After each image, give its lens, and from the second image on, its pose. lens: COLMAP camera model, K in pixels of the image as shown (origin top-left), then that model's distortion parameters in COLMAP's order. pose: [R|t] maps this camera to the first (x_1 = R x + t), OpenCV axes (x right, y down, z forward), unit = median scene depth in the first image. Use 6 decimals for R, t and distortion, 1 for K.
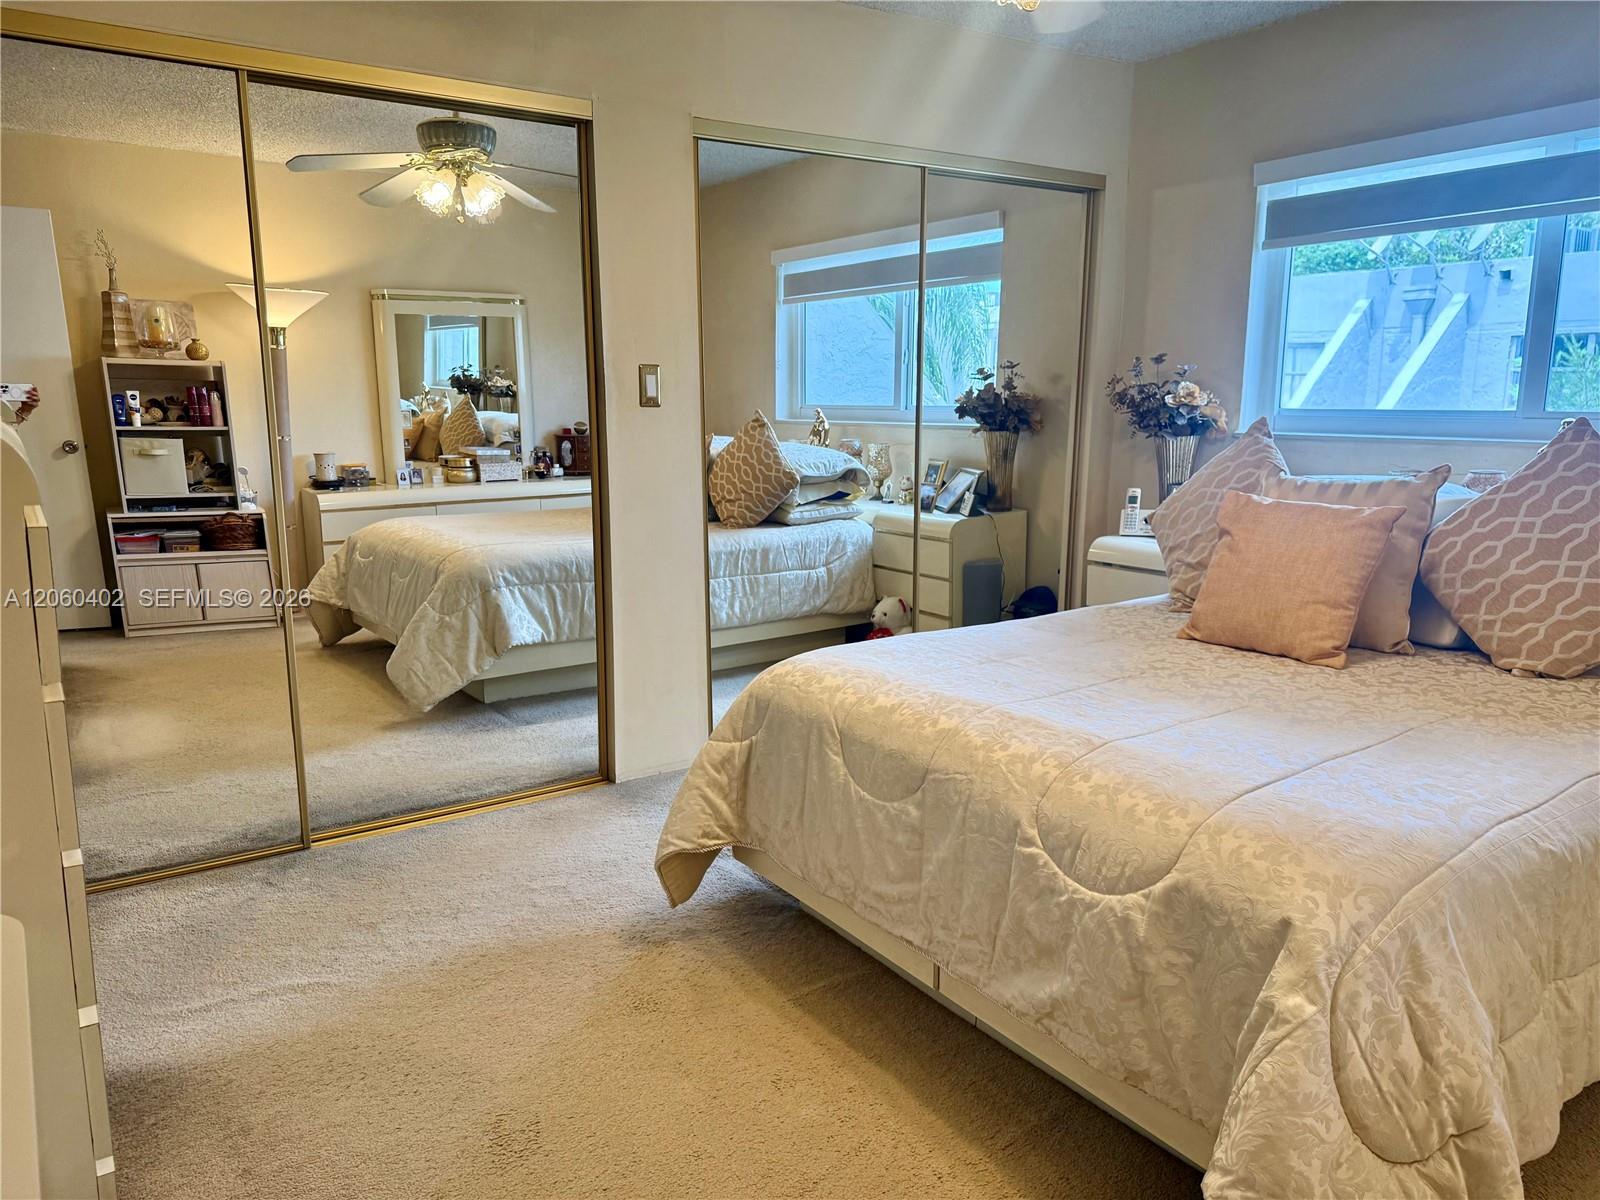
lens RADIAL K [[1120.7, 0, 796.1], [0, 1120.7, 607.9], [0, 0, 1]] dist [0.141419, -0.243120]
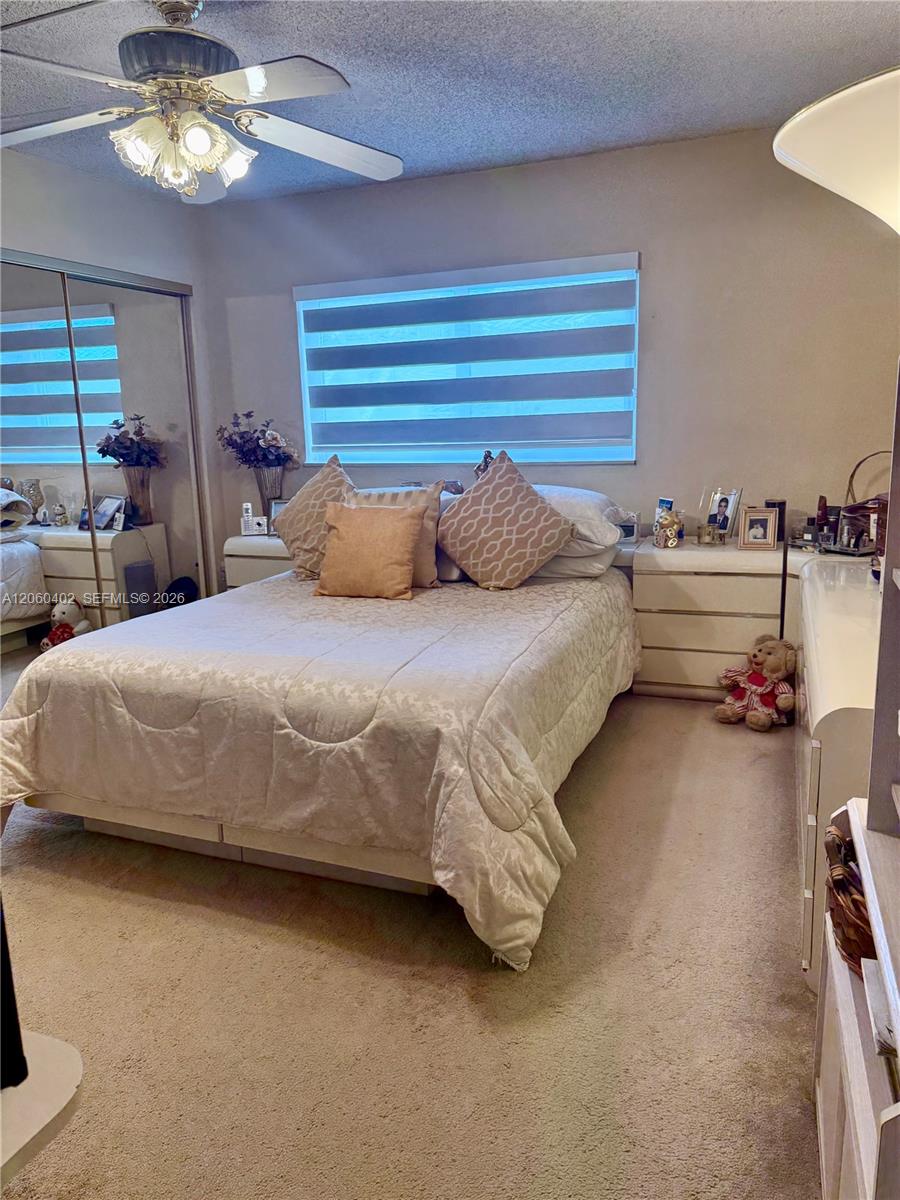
lens RADIAL K [[840.5, 0, 451.8], [0, 840.5, 607.5], [0, 0, 1]] dist [0.141419, -0.243120]
pose [[0.827371, -0.137690, 0.544516, -0.172381], [0.127053, 0.990237, 0.057346, -0.000785], [-0.547096, 0.021736, 0.836788, -0.112141]]
